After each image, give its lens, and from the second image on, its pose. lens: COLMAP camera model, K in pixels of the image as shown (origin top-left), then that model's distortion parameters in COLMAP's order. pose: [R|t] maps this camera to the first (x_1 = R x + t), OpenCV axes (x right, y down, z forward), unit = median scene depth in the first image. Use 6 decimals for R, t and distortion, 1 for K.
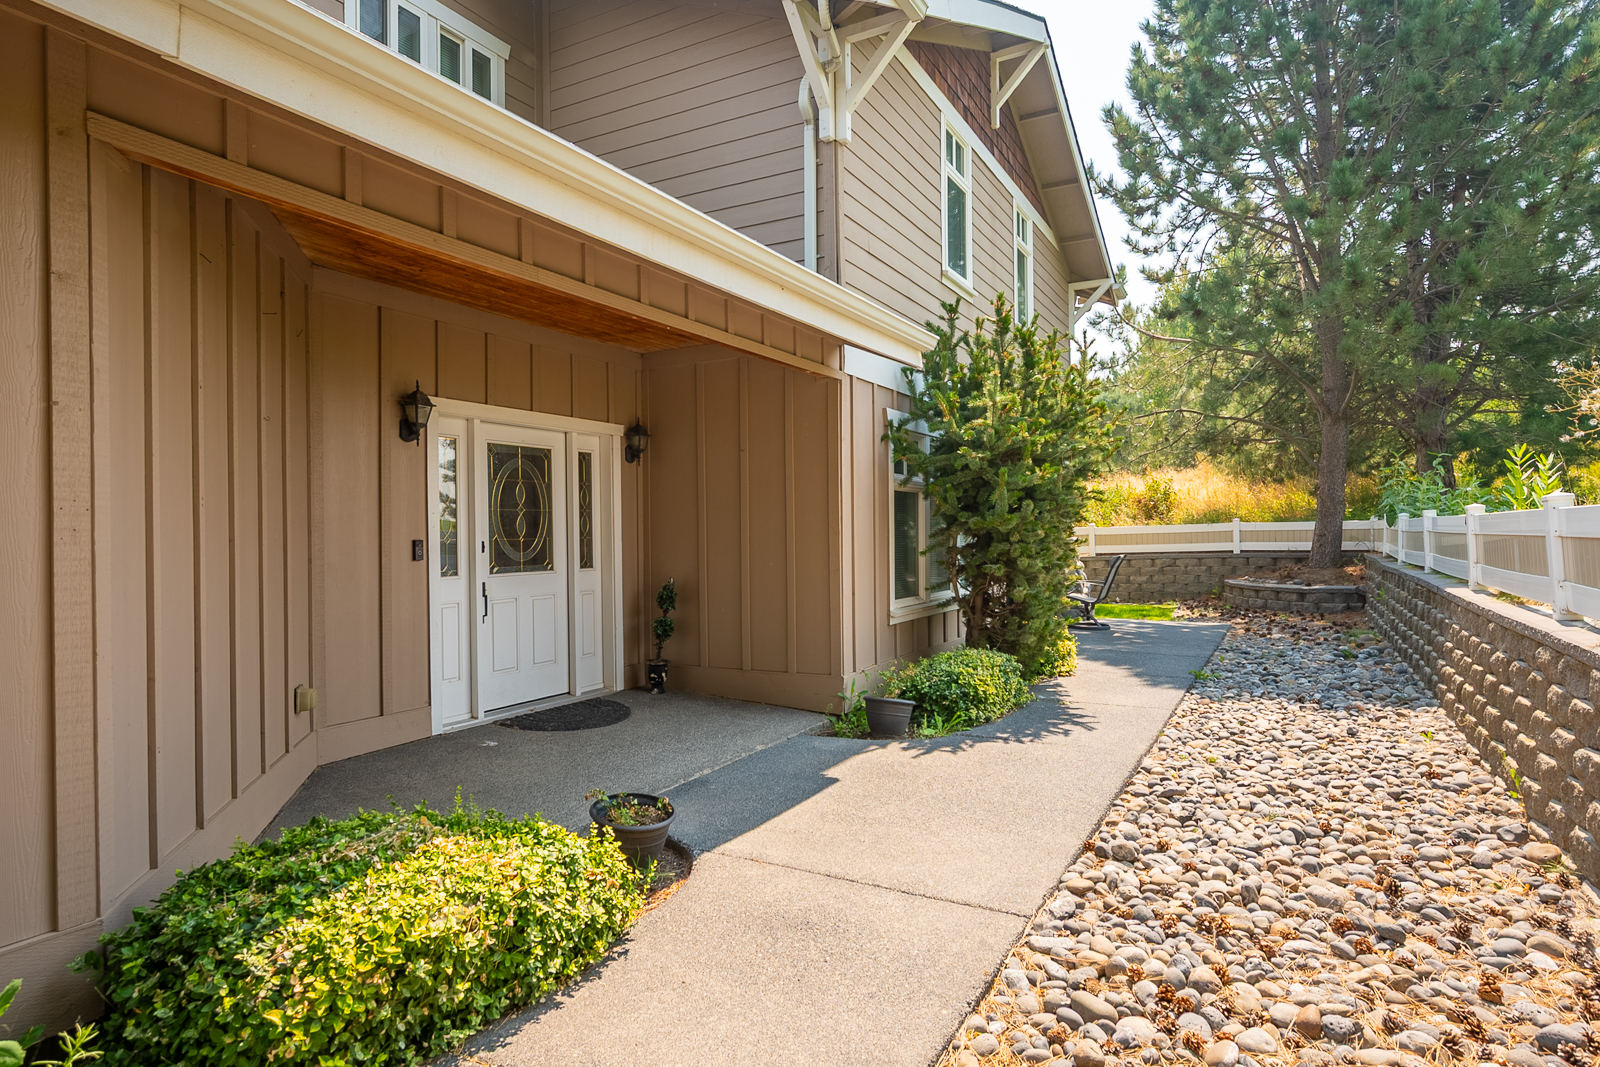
lens RADIAL K [[912.6, 0, 792.1], [0, 912.6, 536.3], [0, 0, 1]] dist [-0.003308, 0.000396]
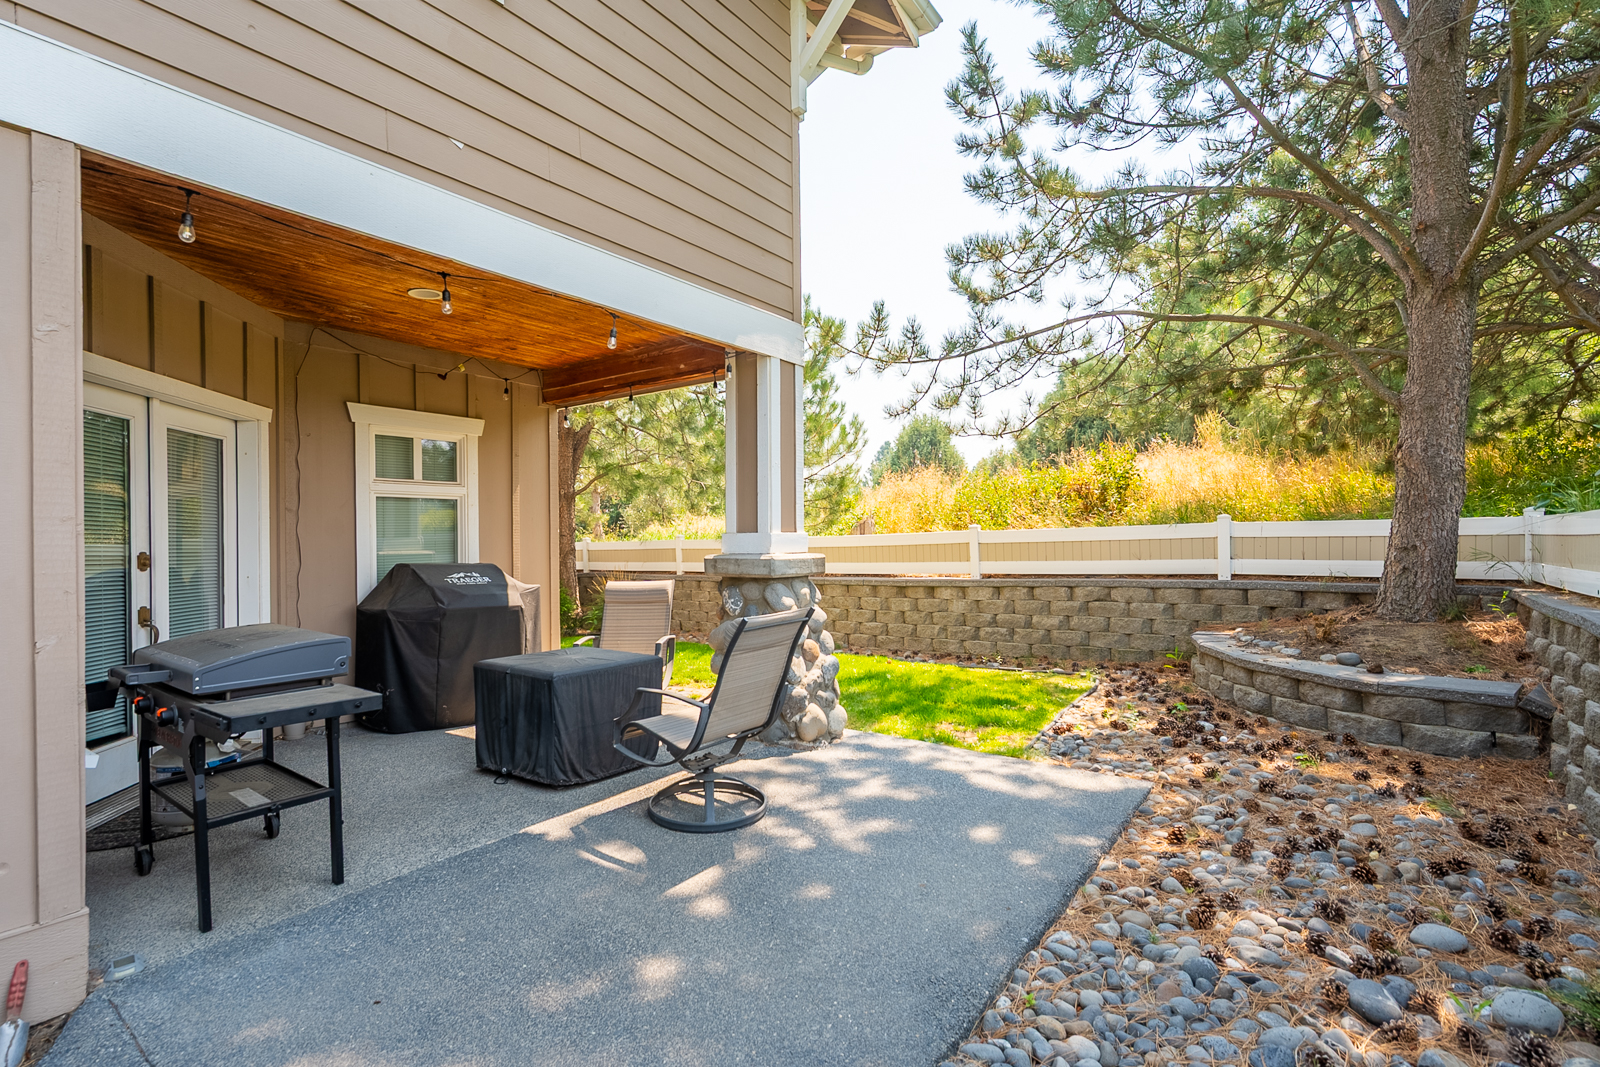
lens RADIAL K [[725.5, 0, 809.7], [0, 725.5, 539.6], [0, 0, 1]] dist [0.002082, 0.000007]
pose [[0.989733, 0.002232, -0.142910, 0.316035], [-0.001908, 0.999995, 0.002407, -0.005446], [0.142914, -0.002109, 0.989733, 0.560978]]
